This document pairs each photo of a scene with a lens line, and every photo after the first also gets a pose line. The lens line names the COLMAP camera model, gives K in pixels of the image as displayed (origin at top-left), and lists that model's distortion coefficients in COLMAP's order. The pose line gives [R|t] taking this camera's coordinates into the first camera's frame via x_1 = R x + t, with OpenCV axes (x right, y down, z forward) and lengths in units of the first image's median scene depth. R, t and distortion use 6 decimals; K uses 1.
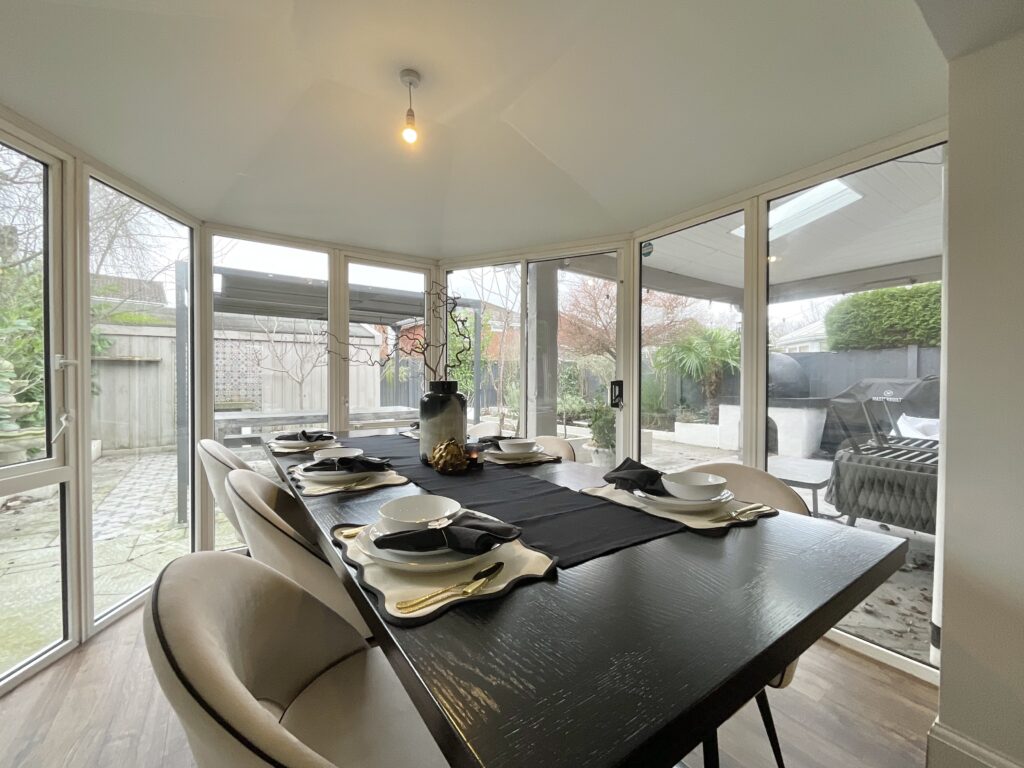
lens RADIAL K [[416.4, 0, 512.1], [0, 416.4, 382.9], [0, 0, 1]] dist [-0.002406, 0.000062]
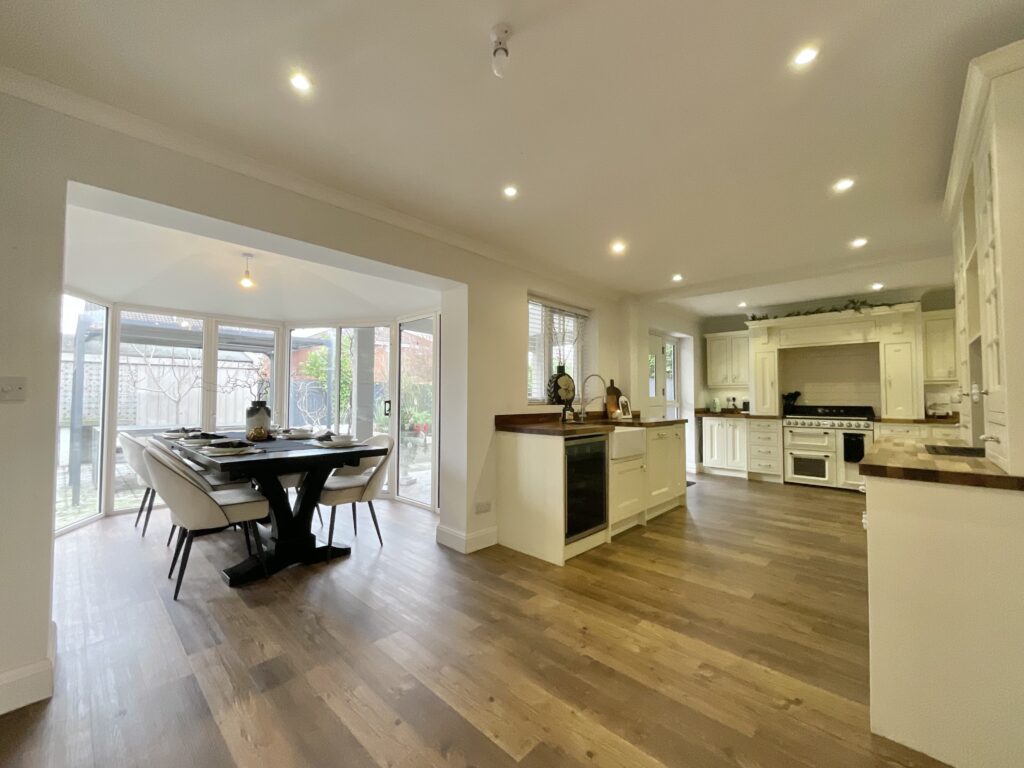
lens RADIAL K [[416.4, 0, 512.7], [0, 416.4, 384.0], [0, 0, 1]] dist [-0.002406, 0.000062]
pose [[0.977313, 0.008283, 0.211639, 0.373345], [0.000873, 0.999069, -0.043130, 0.001621], [-0.211799, 0.042336, 0.976396, -0.781157]]
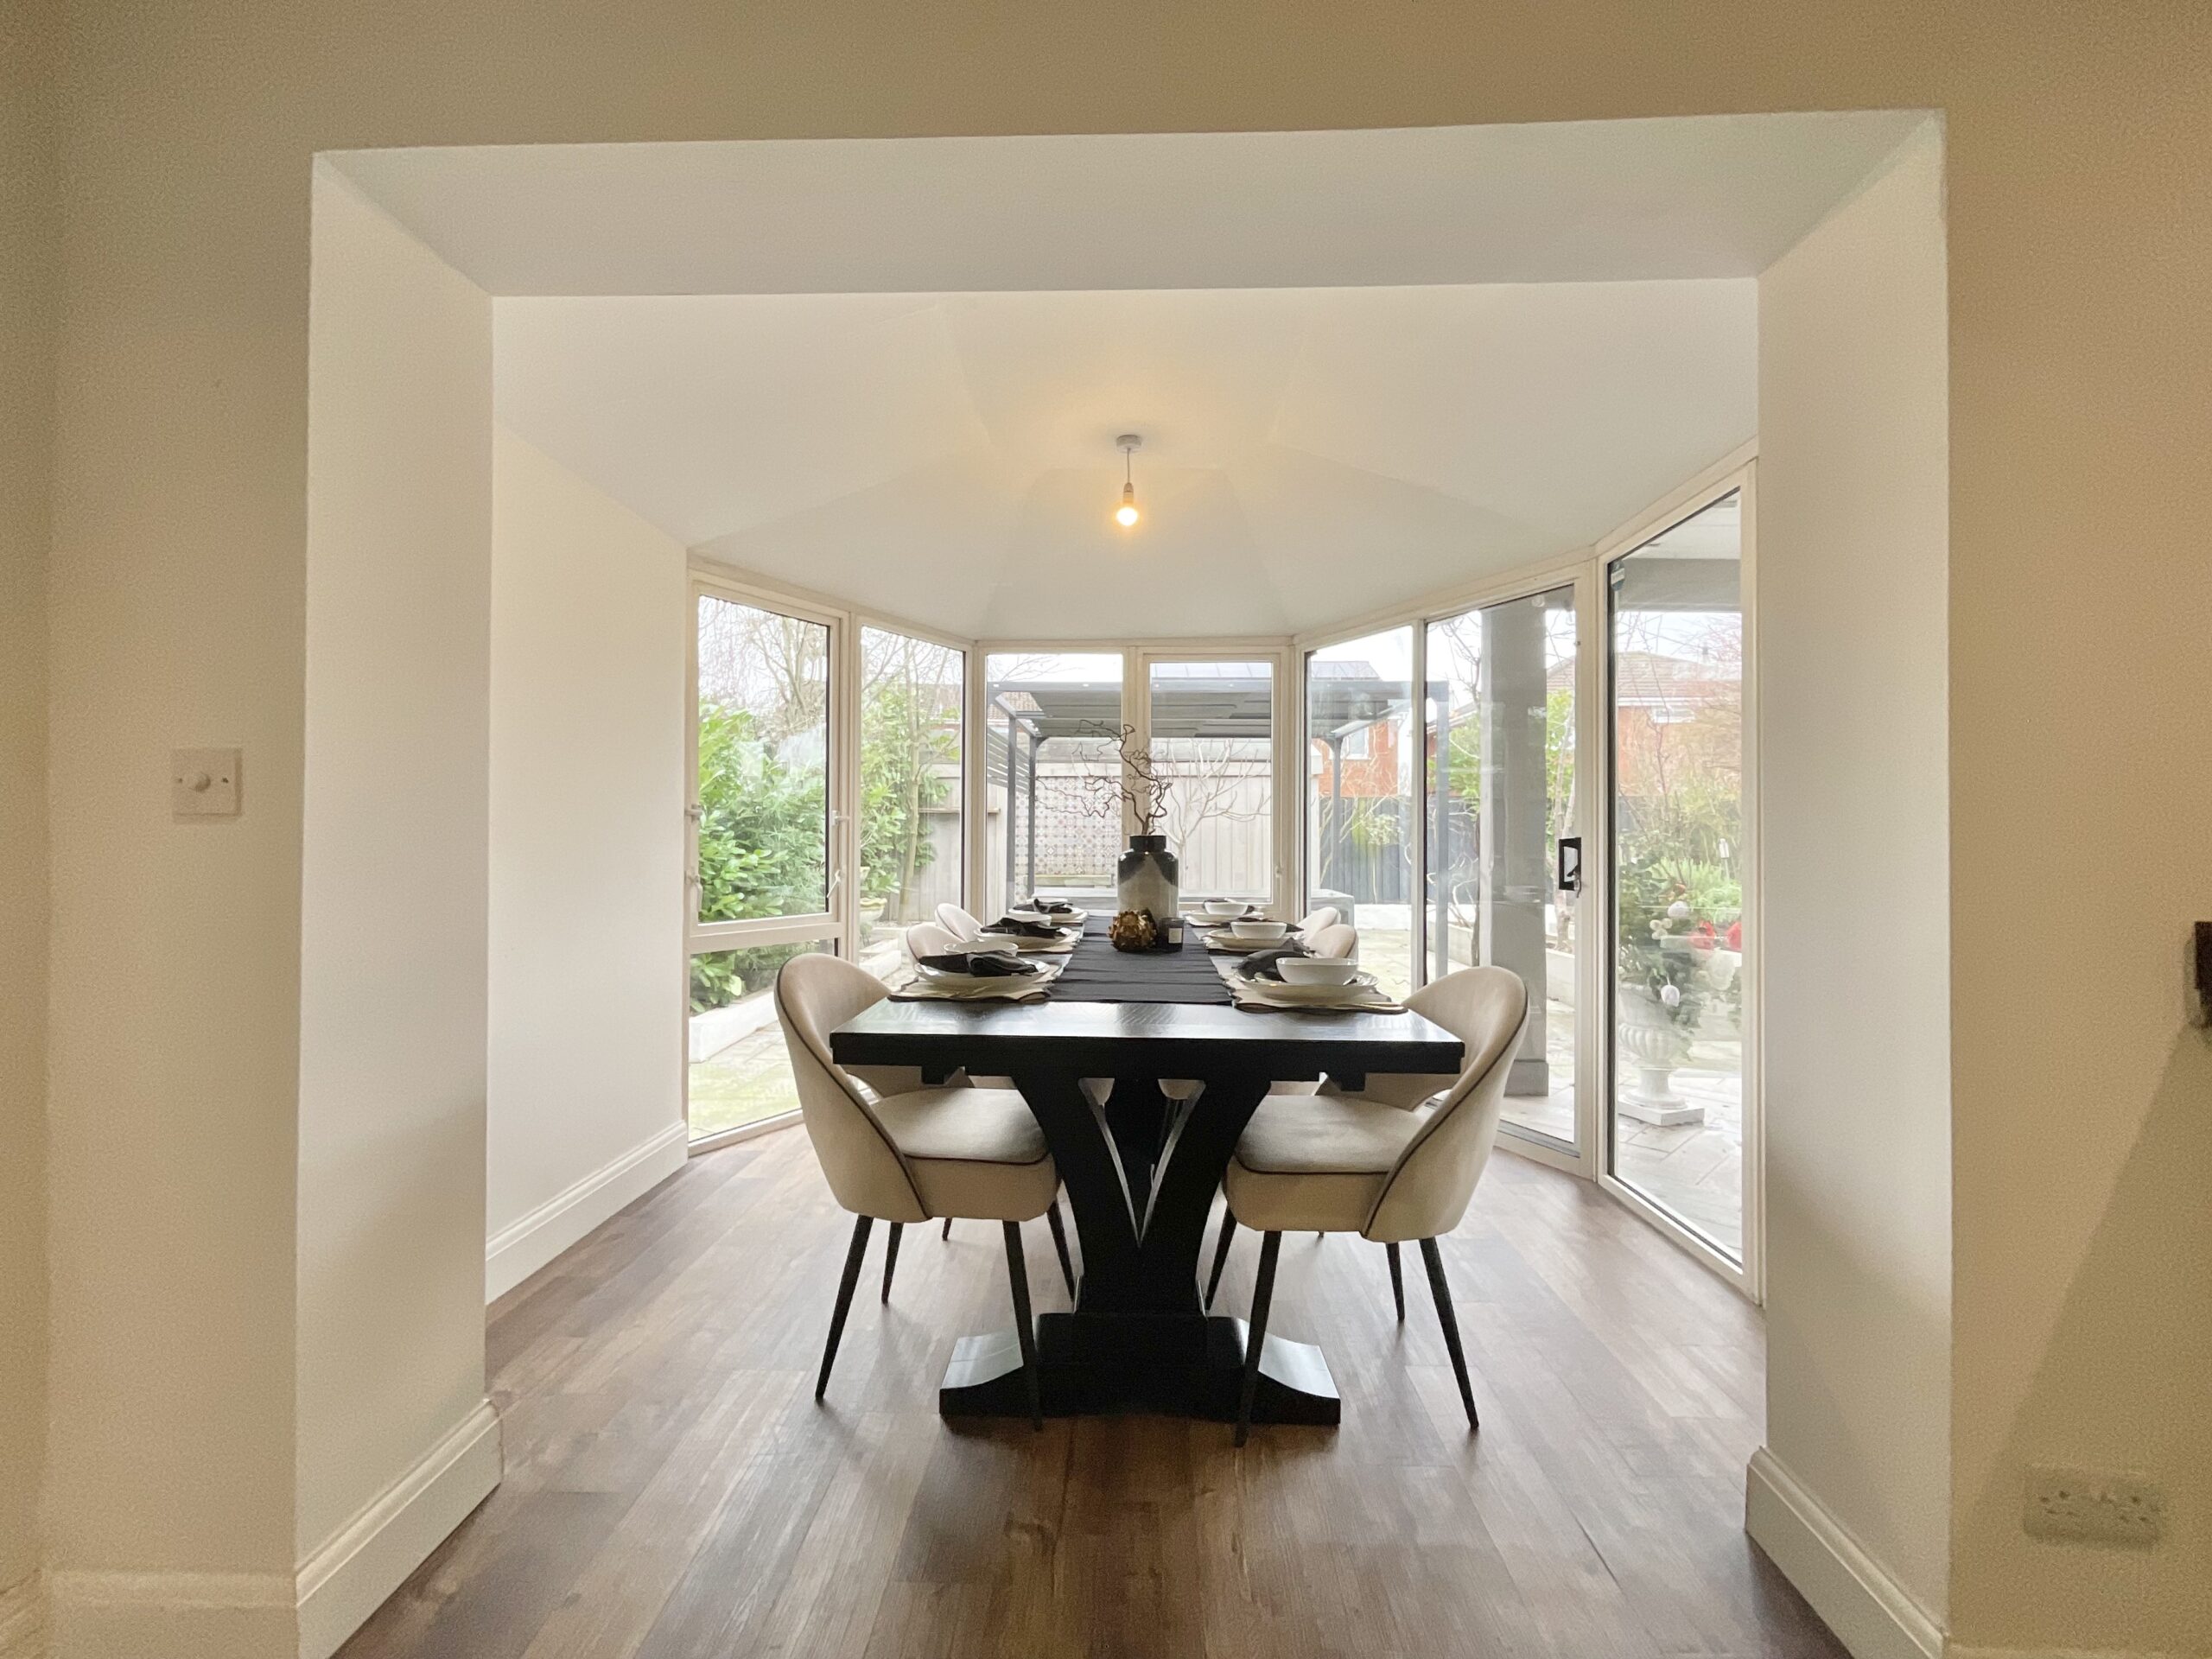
lens RADIAL K [[899.5, 0, 1105.4], [0, 899.5, 833.5], [0, 0, 1]] dist [-0.002406, 0.000062]
pose [[0.803559, -0.003763, -0.595214, 0.426802], [-0.007419, 0.999839, -0.016338, 0.011345], [0.595179, 0.017544, 0.803401, -0.211611]]
